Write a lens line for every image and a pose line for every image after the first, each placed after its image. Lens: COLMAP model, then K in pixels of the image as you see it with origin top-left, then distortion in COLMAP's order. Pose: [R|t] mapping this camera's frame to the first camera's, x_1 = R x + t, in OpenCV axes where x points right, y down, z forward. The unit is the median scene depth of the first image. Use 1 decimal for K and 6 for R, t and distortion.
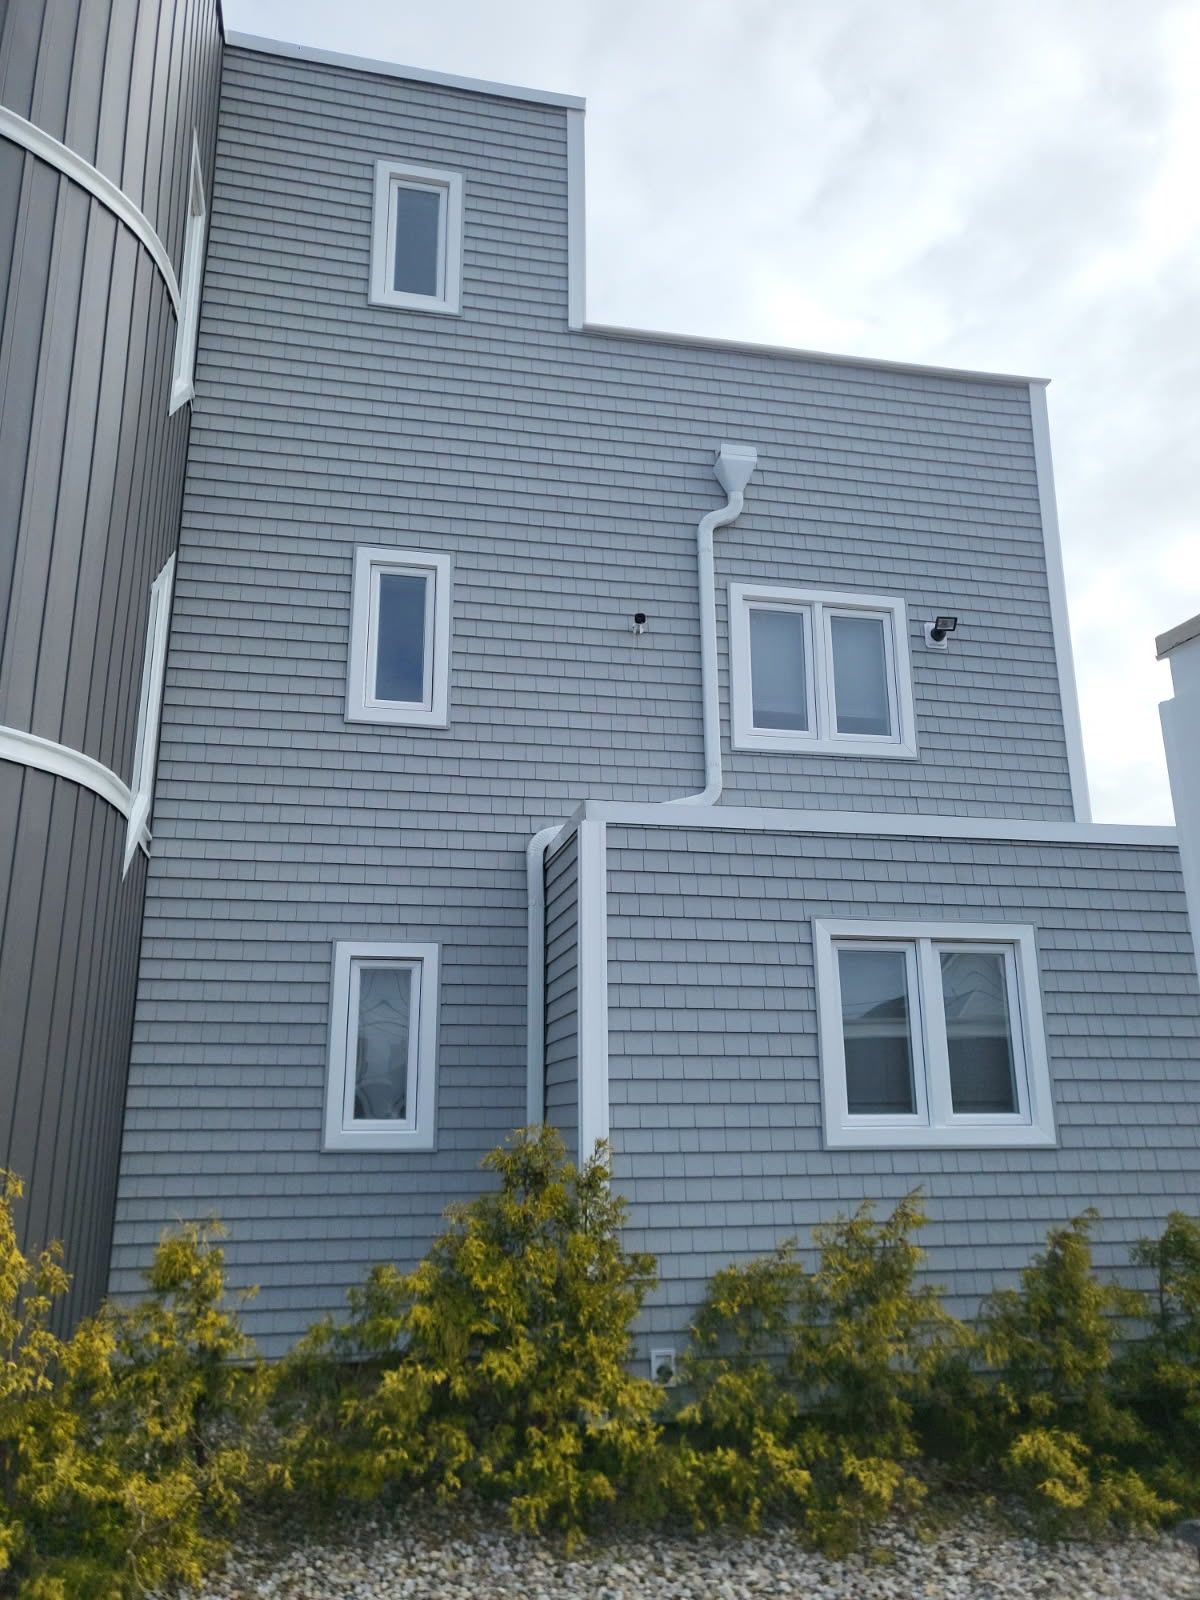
lens RADIAL K [[1202.3, 0, 598.5], [0, 1202.3, 785.9], [0, 0, 1]] dist [-0.006331, -0.002911]
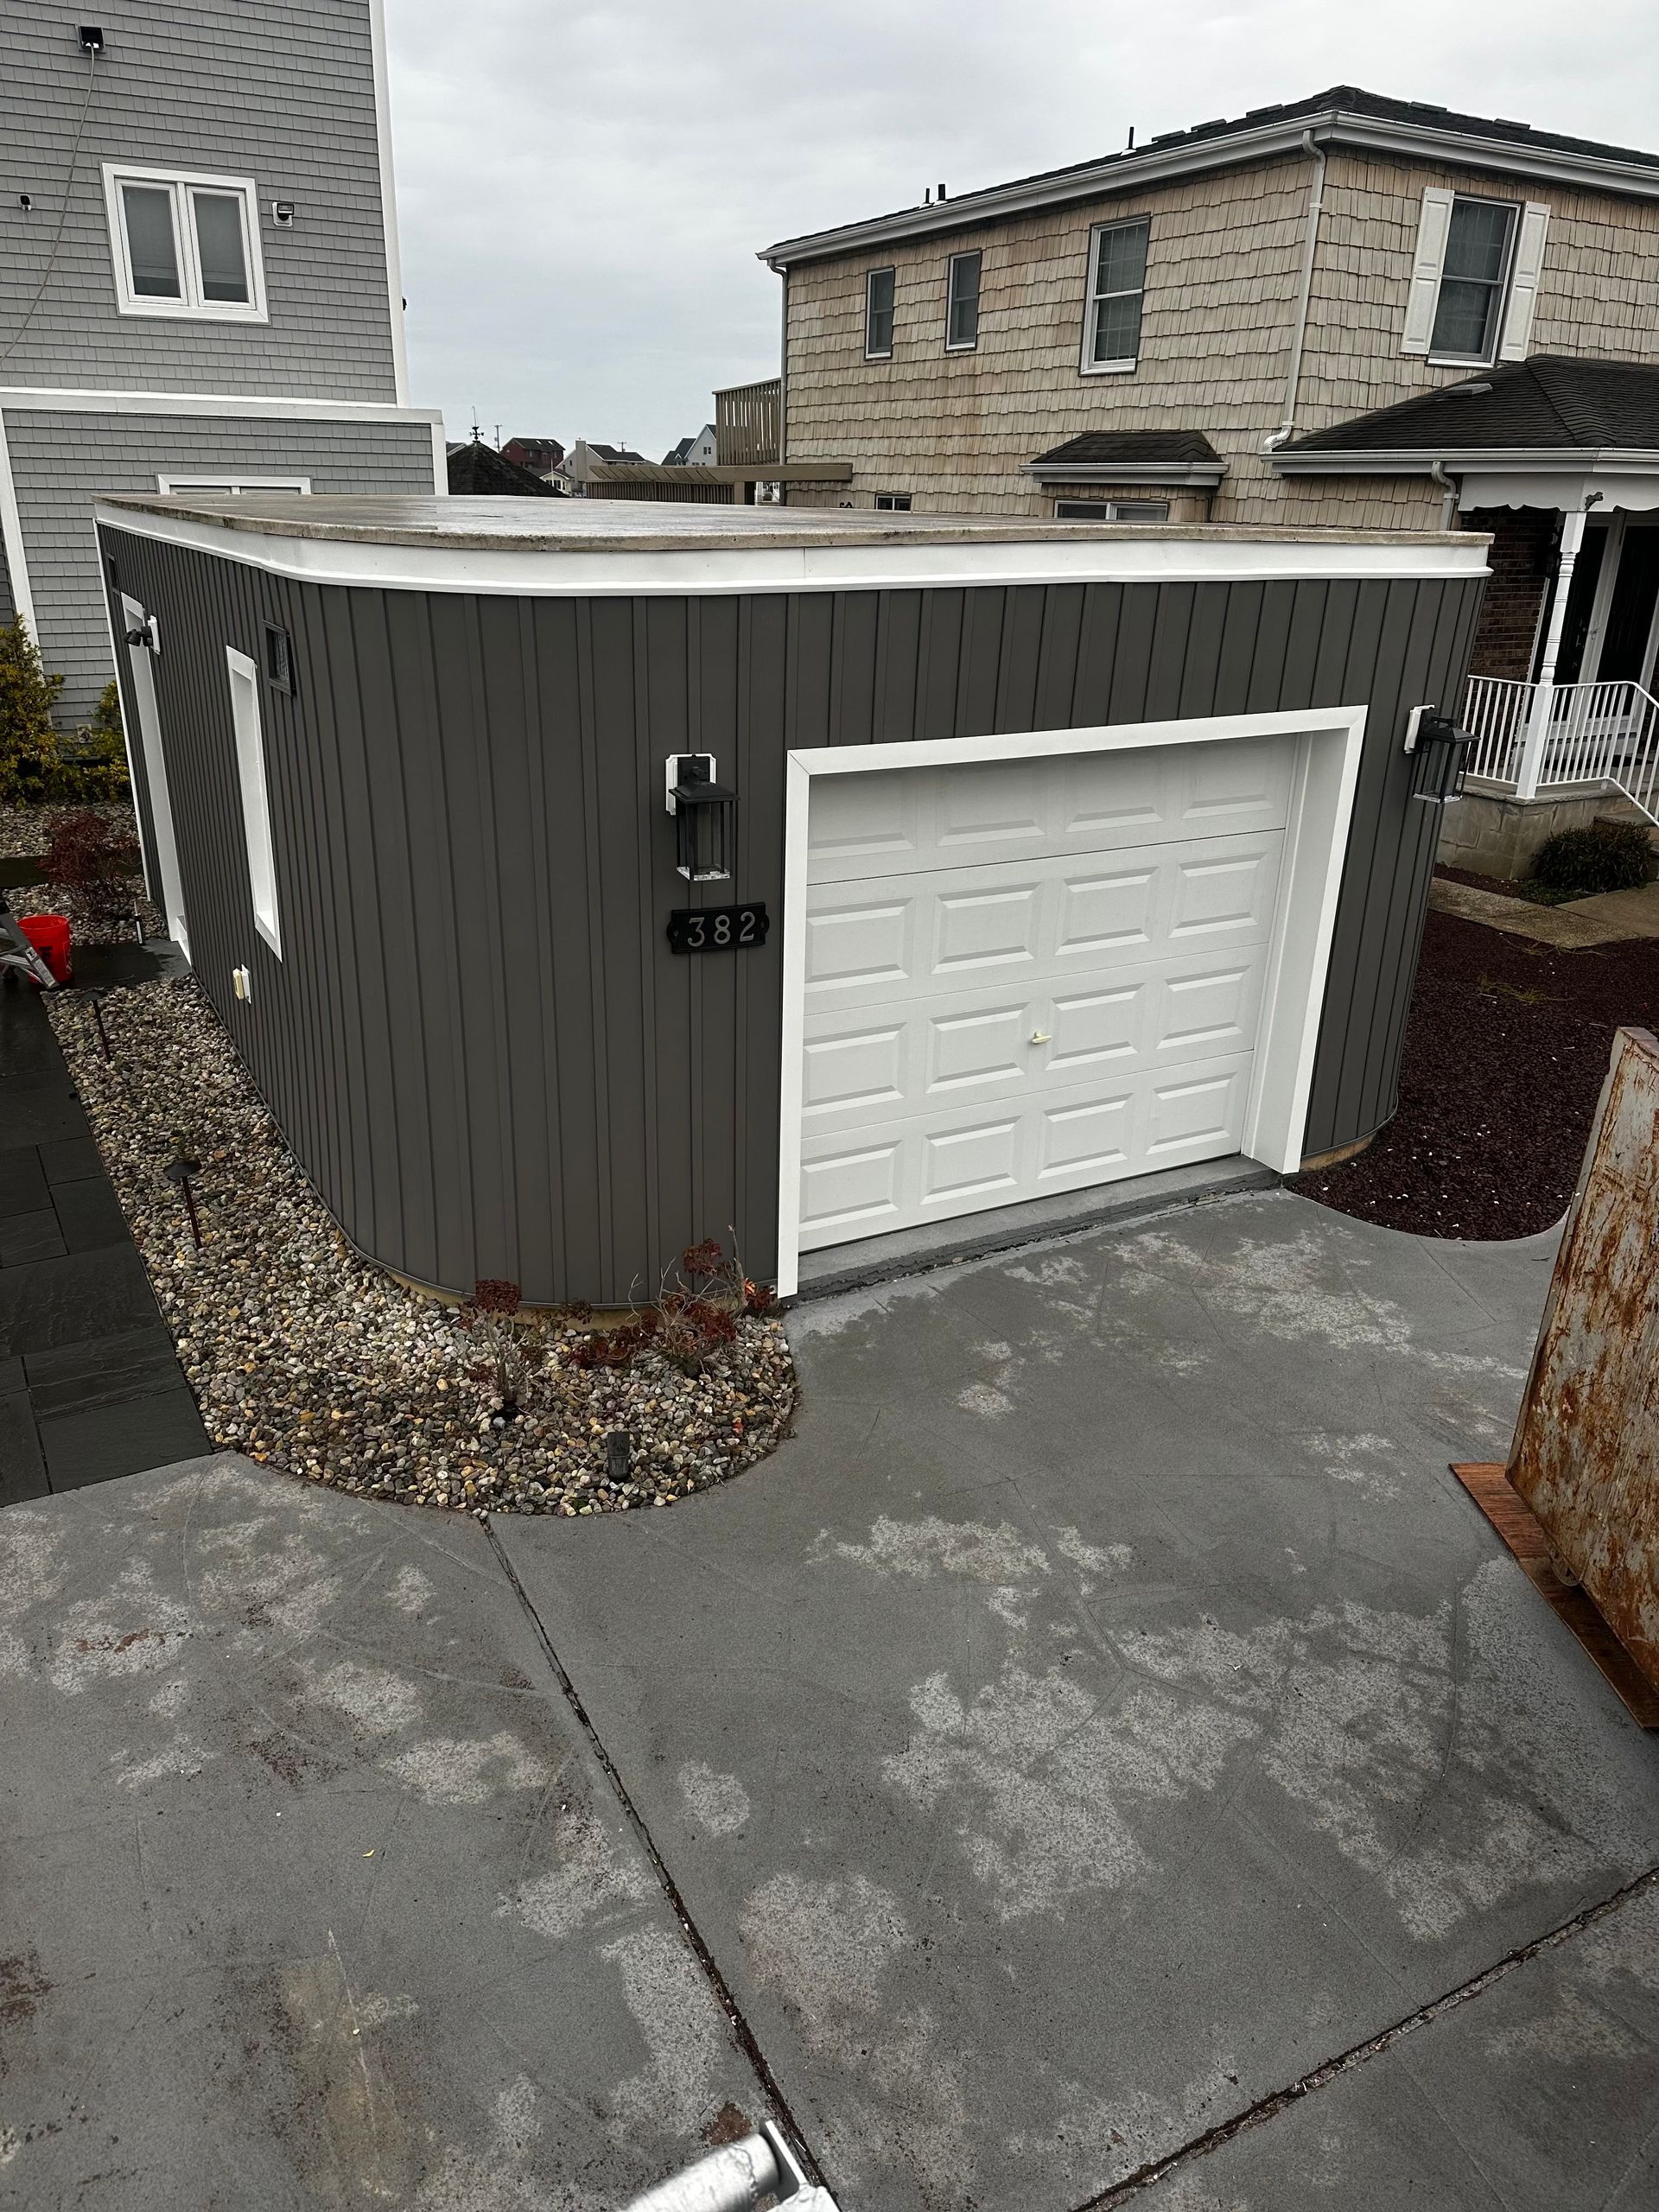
lens RADIAL K [[1430.4, 0, 796.0], [0, 1430.4, 1110.2], [0, 0, 1]] dist [0.015688, -0.036539]
pose [[0.955757, -0.088660, 0.280480, 0.329732], [-0.108653, 0.779666, 0.616697, -0.433888], [-0.273356, -0.619887, 0.735538, -1.023829]]
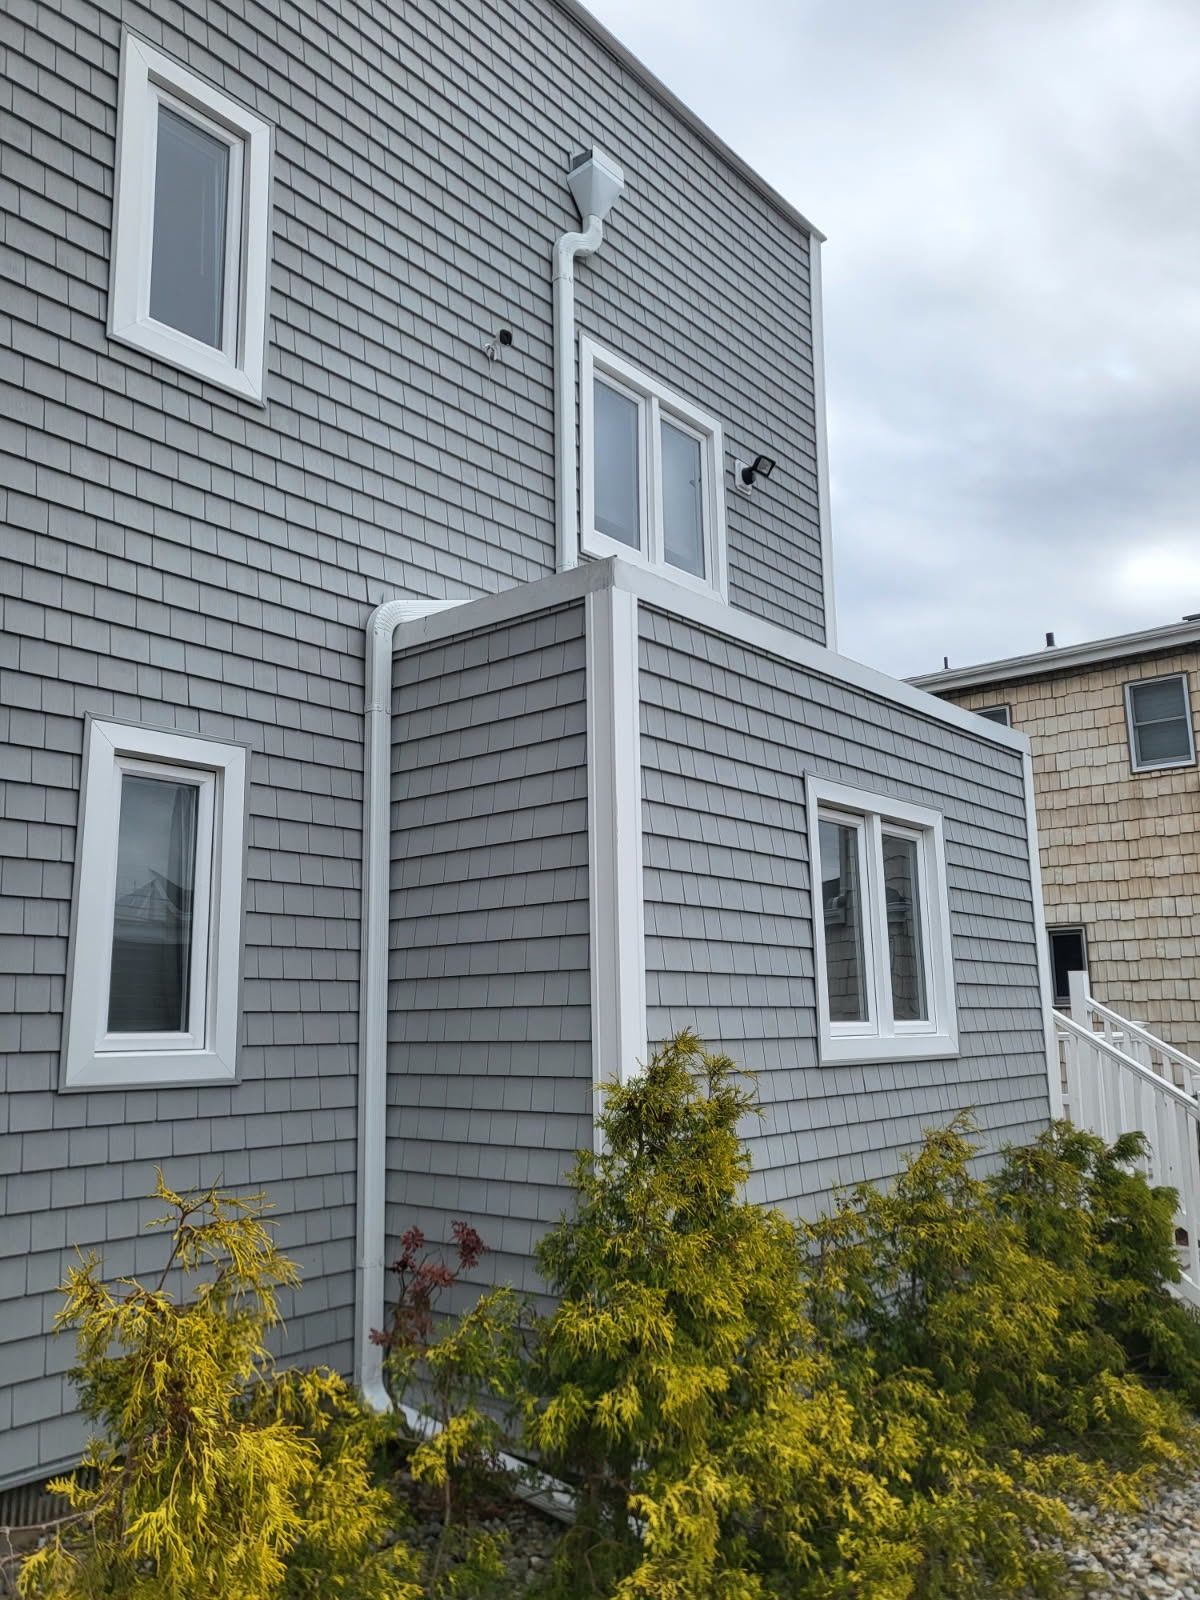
lens RADIAL K [[1227.0, 0, 600.0], [0, 1227.0, 800.0], [0, 0, 1]] dist [-0.011794, 0.059423]
pose [[0.788107, 0.106739, 0.606213, -0.348944], [-0.155148, 0.987499, 0.027825, 0.106729], [-0.595665, -0.115982, 0.794815, 0.378439]]
